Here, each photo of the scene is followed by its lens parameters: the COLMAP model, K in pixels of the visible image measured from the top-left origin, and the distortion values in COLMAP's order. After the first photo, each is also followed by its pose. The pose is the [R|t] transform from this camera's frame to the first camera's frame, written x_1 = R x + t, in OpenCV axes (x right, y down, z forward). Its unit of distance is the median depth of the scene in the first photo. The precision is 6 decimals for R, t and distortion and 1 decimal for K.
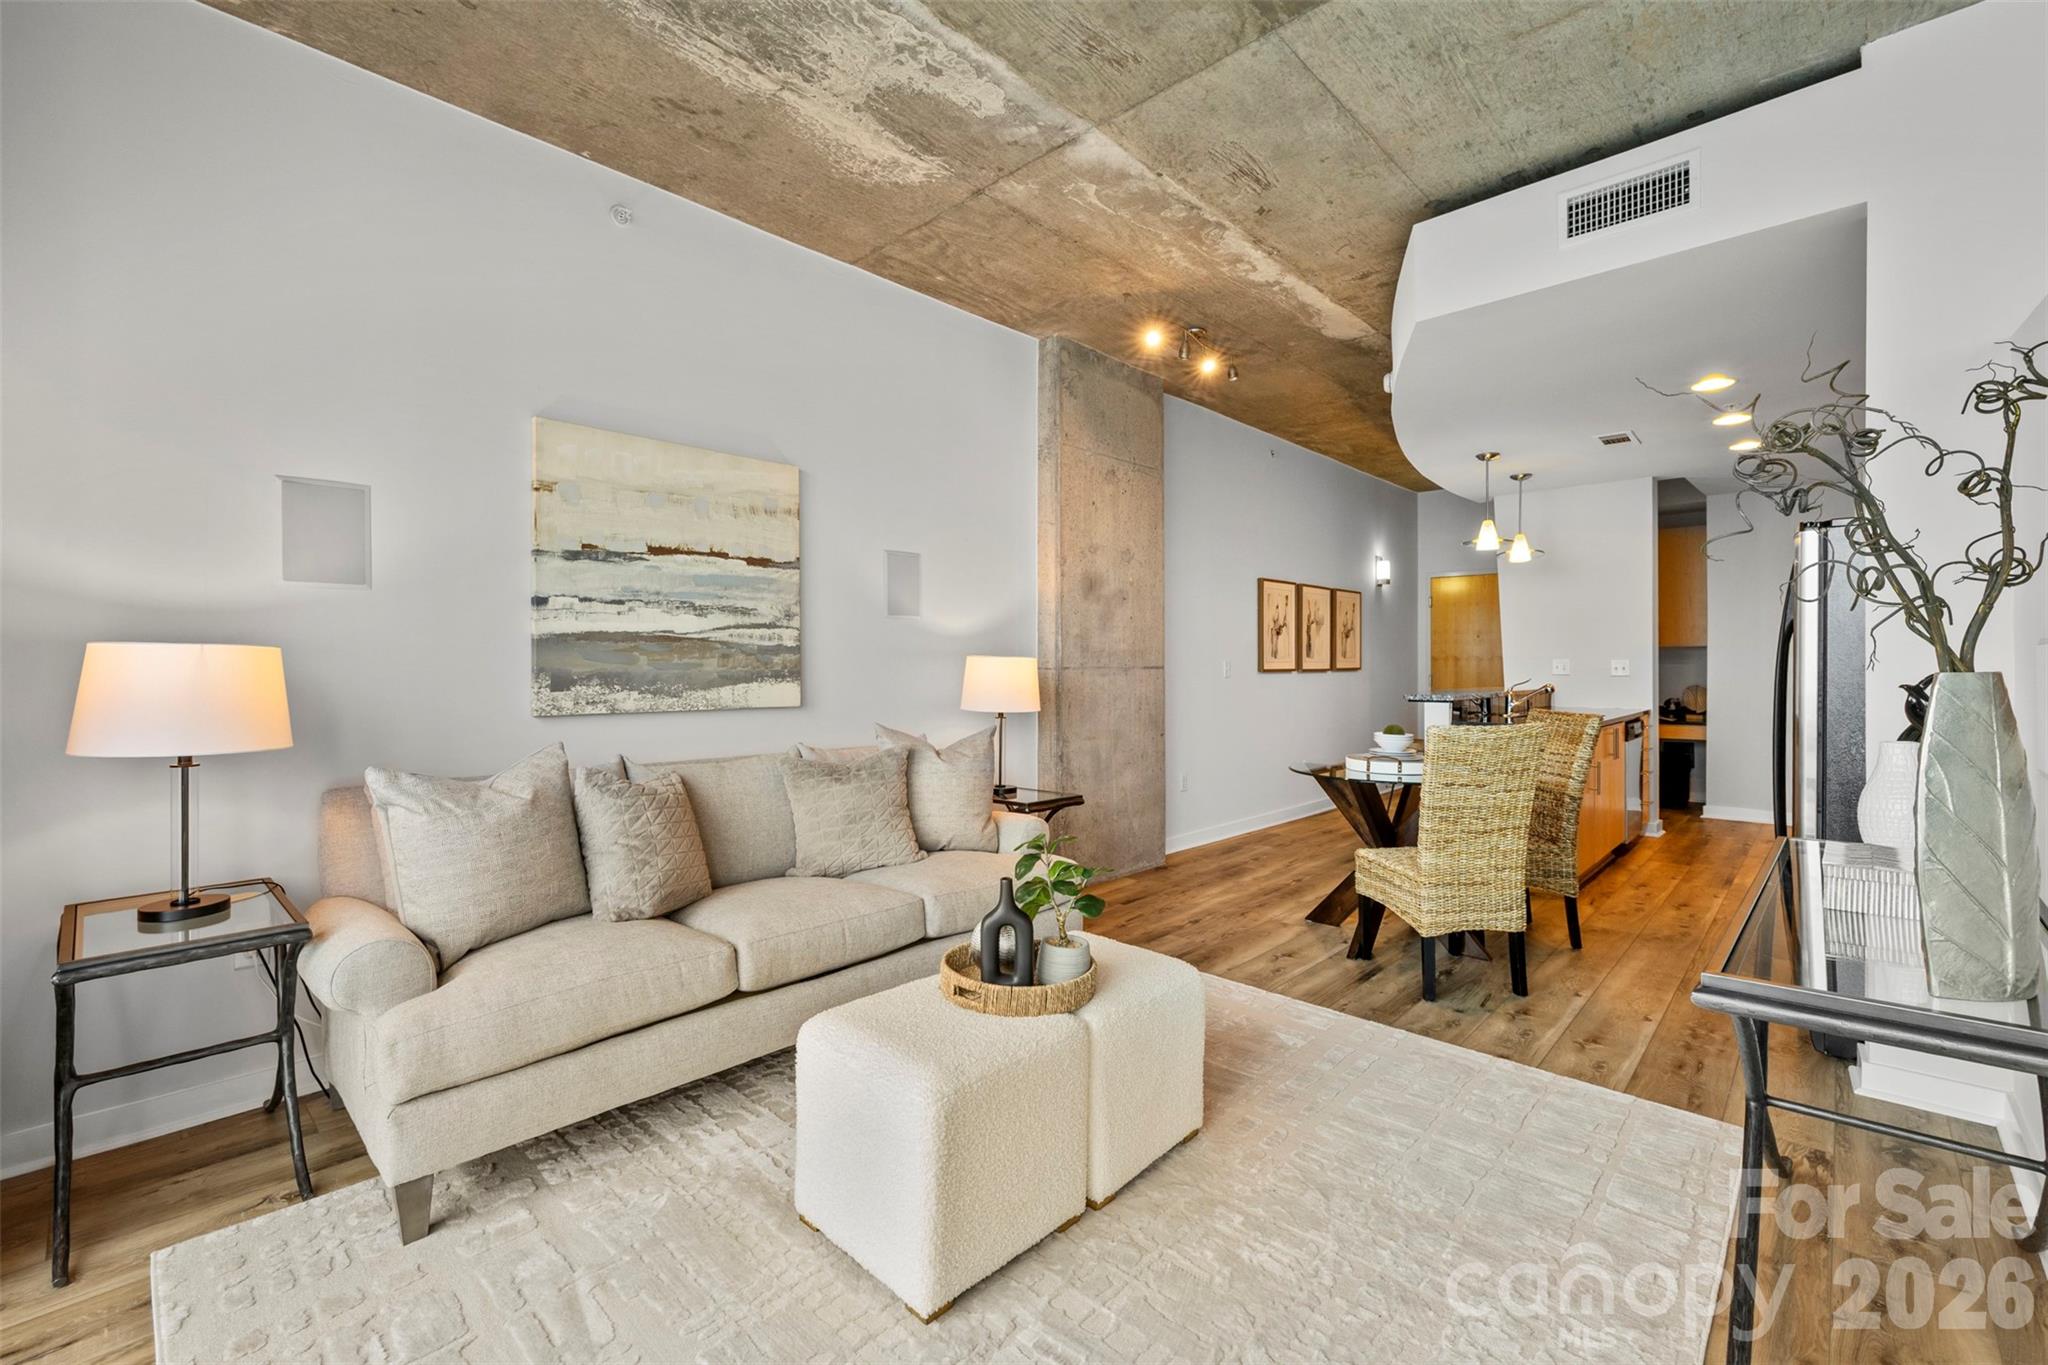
lens RADIAL K [[871.9, 0, 1029.1], [0, 871.9, 668.7], [0, 0, 1]] dist [0.000319, 0.000452]
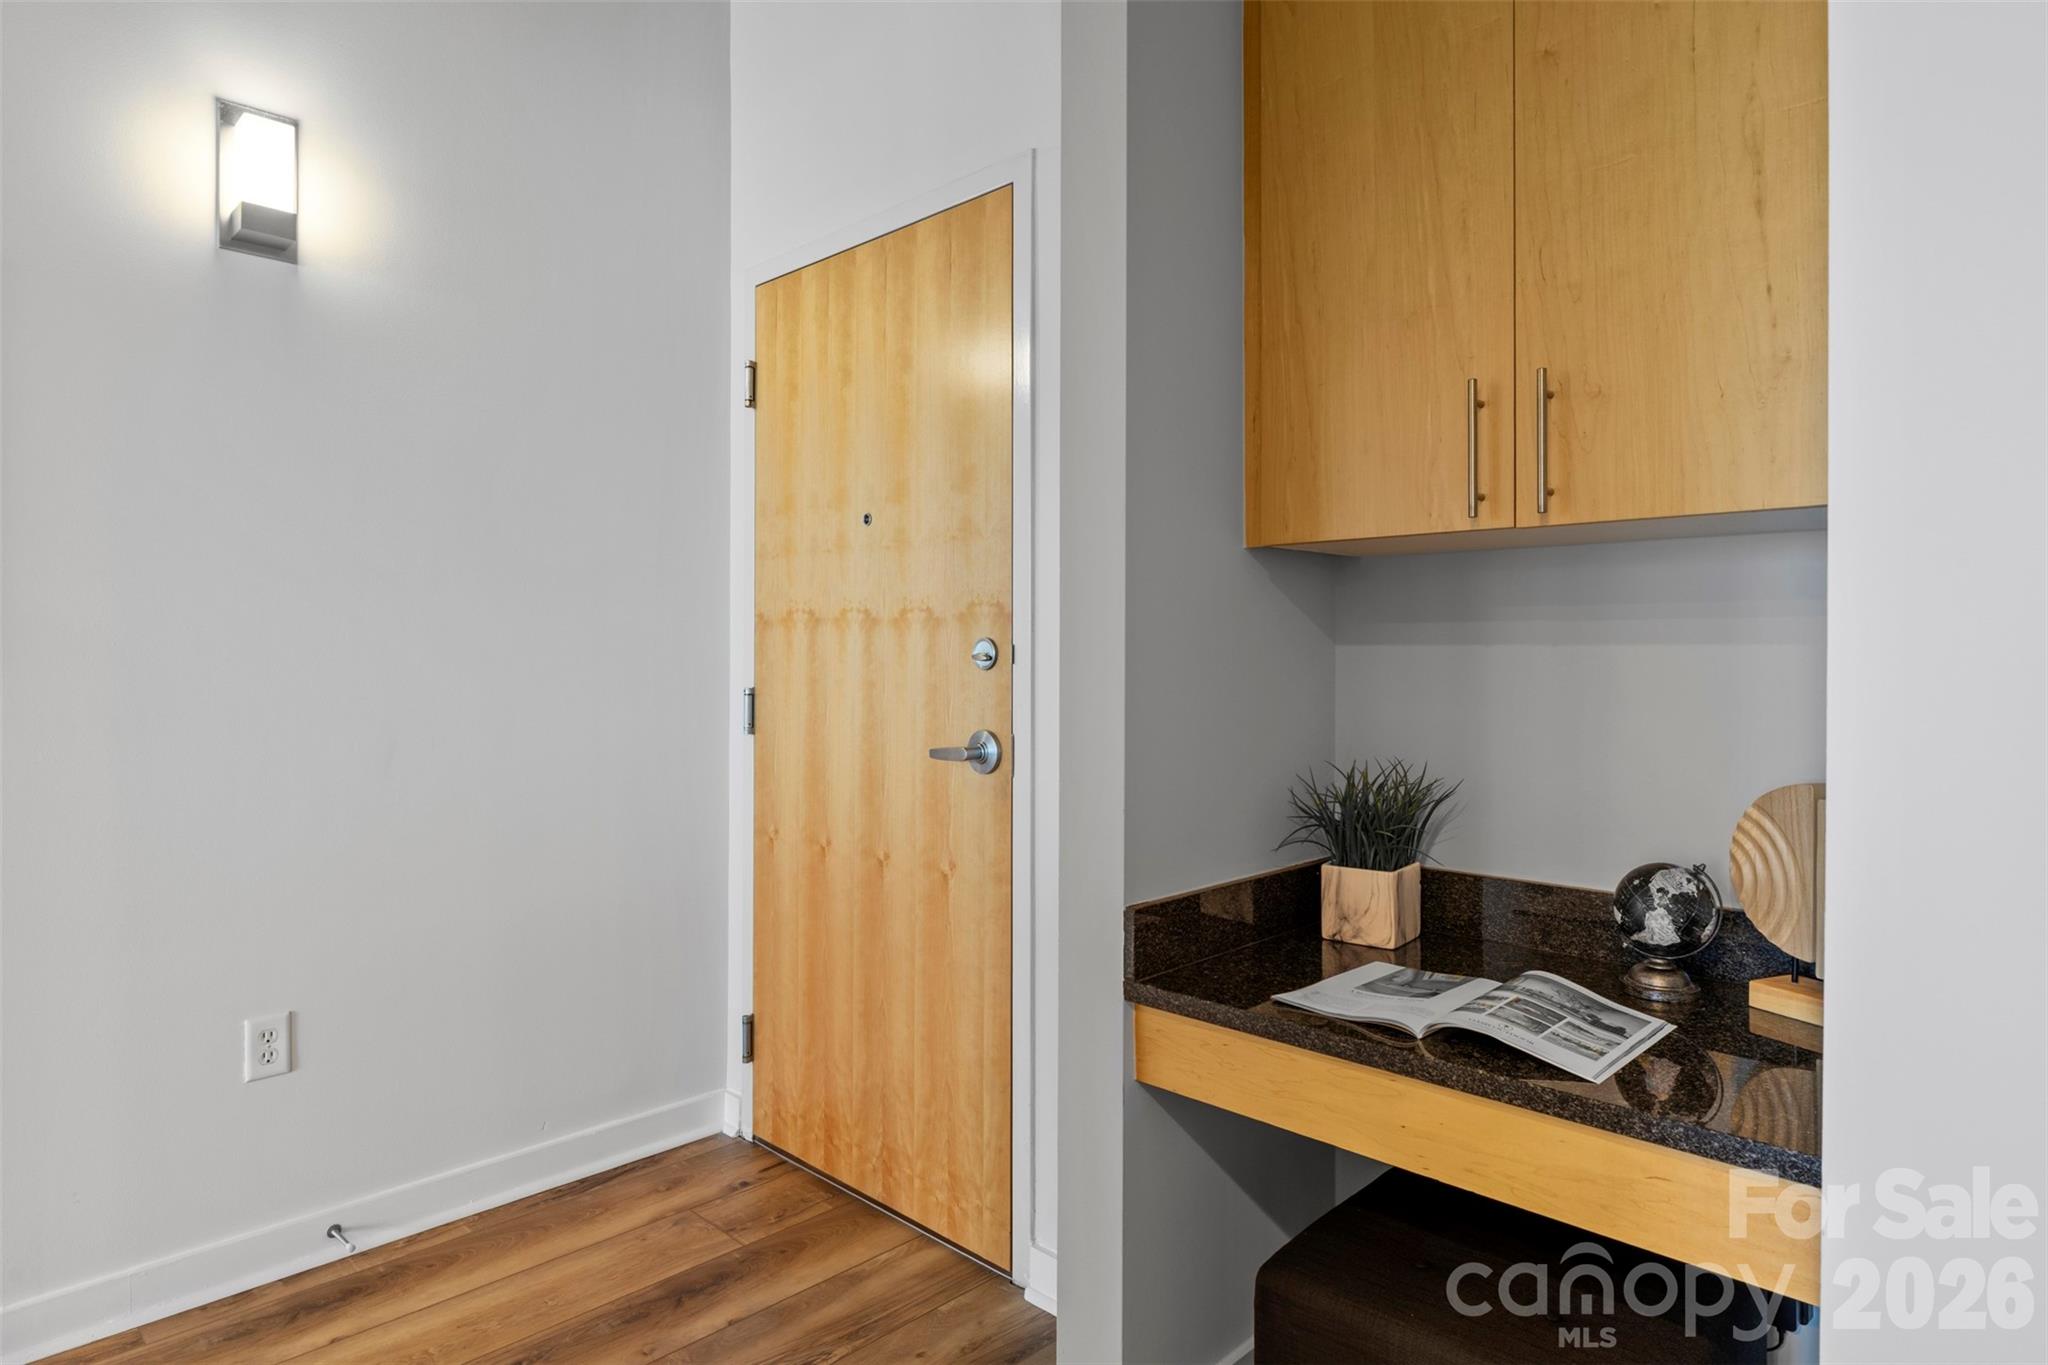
lens RADIAL K [[1174.8, 0, 1024.8], [0, 1174.8, 629.5], [0, 0, 1]] dist [0.040394, 0.000158]
pose [[0.999763, 0.003476, -0.021496, 1.446825], [-0.003725, 0.999926, -0.011561, -0.014883], [0.021454, 0.011639, 0.999702, 1.802435]]
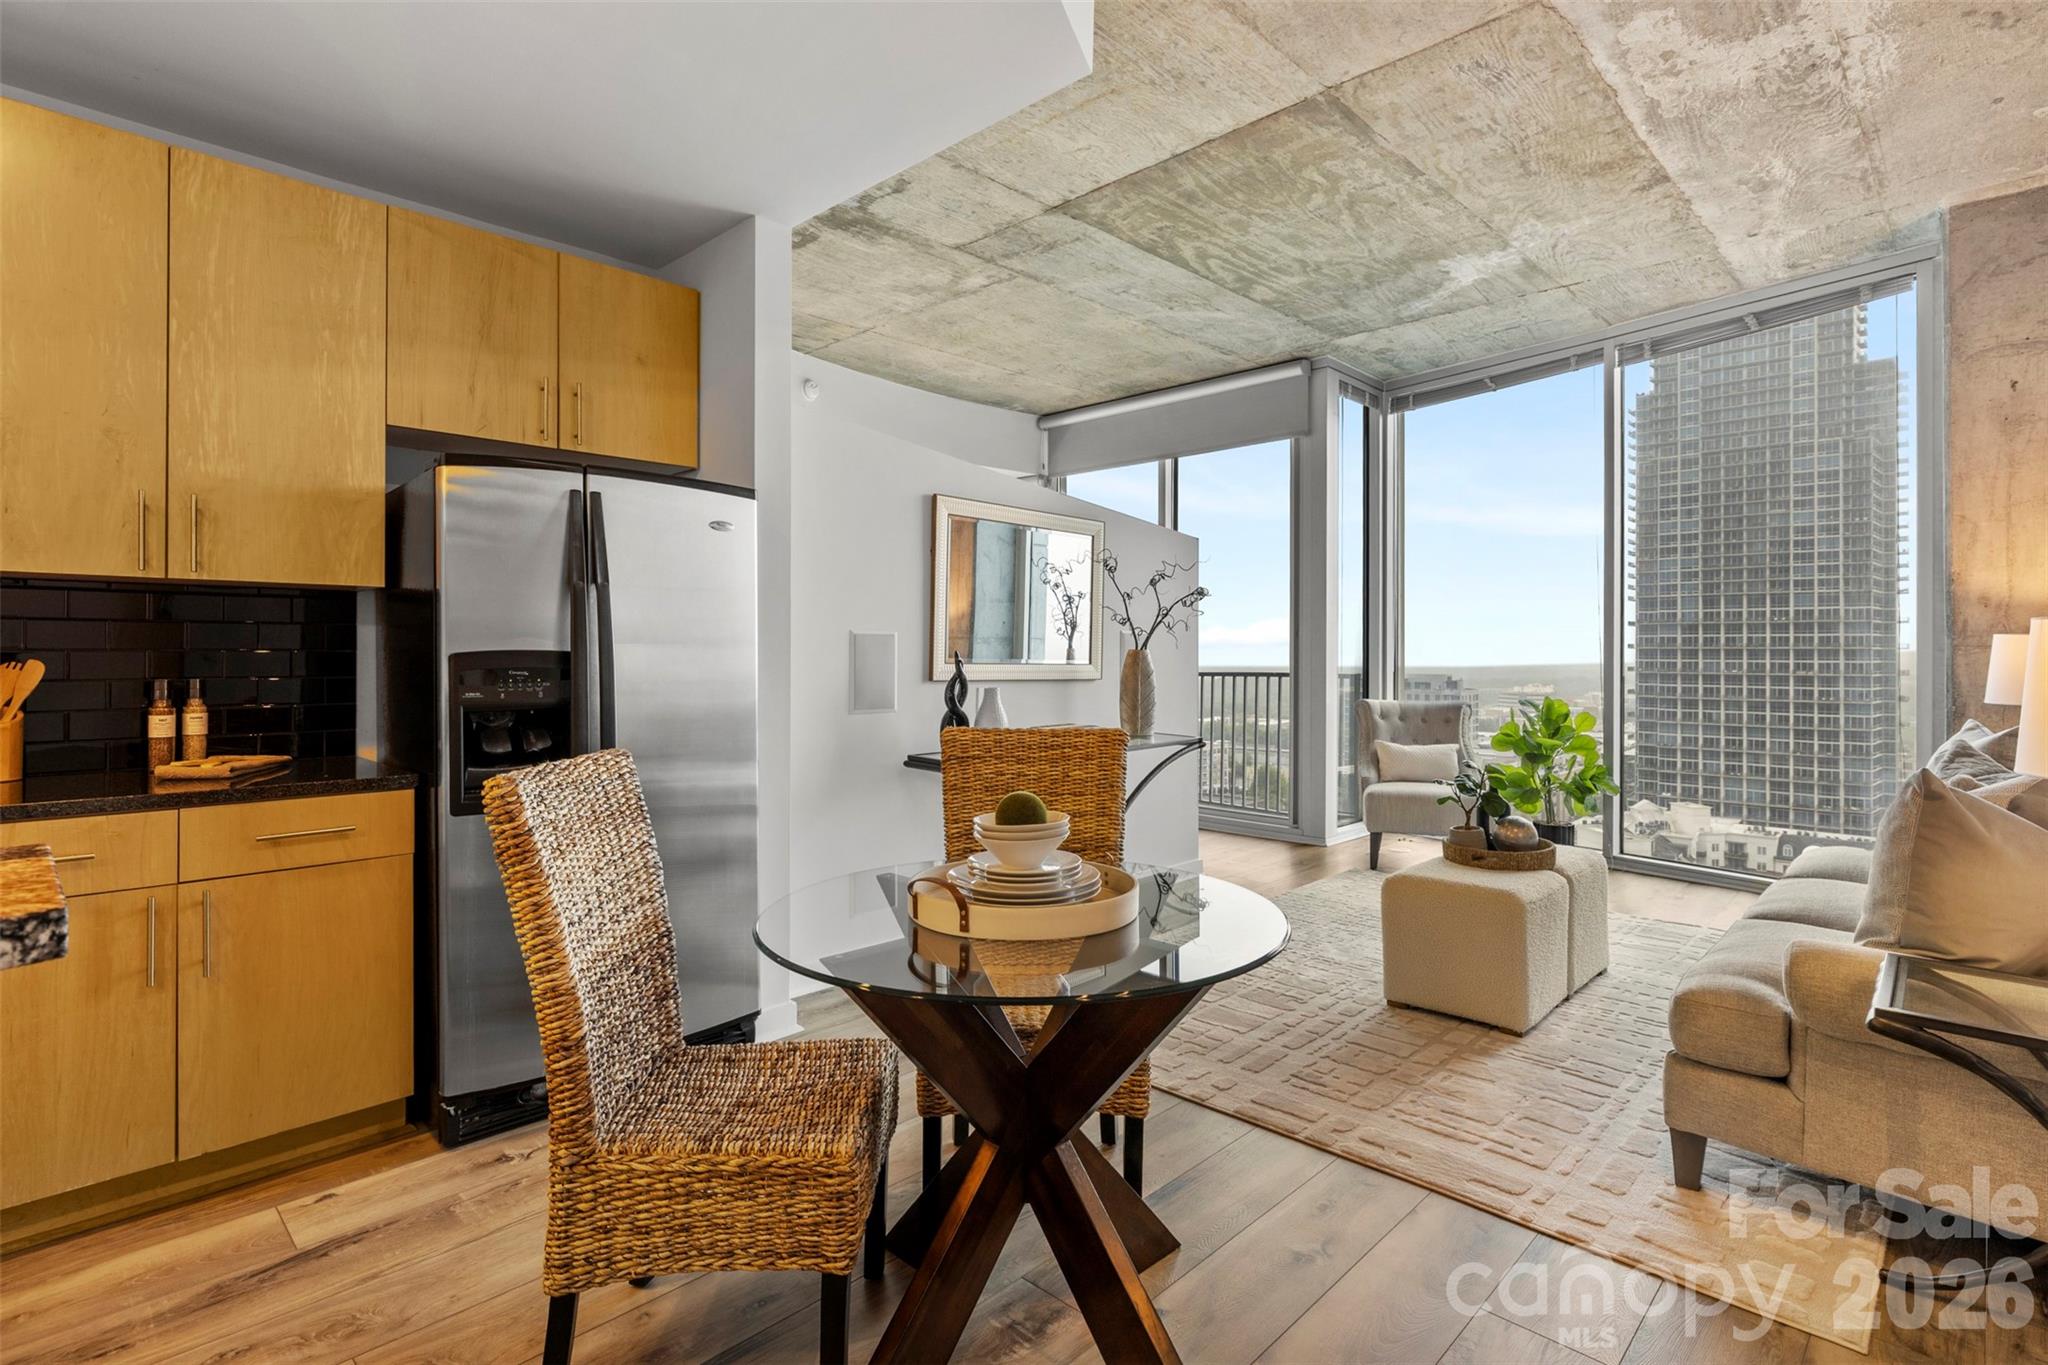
lens RADIAL K [[995.7, 0, 1028.3], [0, 995.7, 646.7], [0, 0, 1]] dist [-0.002749, 0.000654]
pose [[-0.999866, -0.002095, 0.016260, 0.475795], [-0.002099, 0.999998, -0.000235, -0.000704], [-0.016260, -0.000269, -0.999868, 1.685581]]
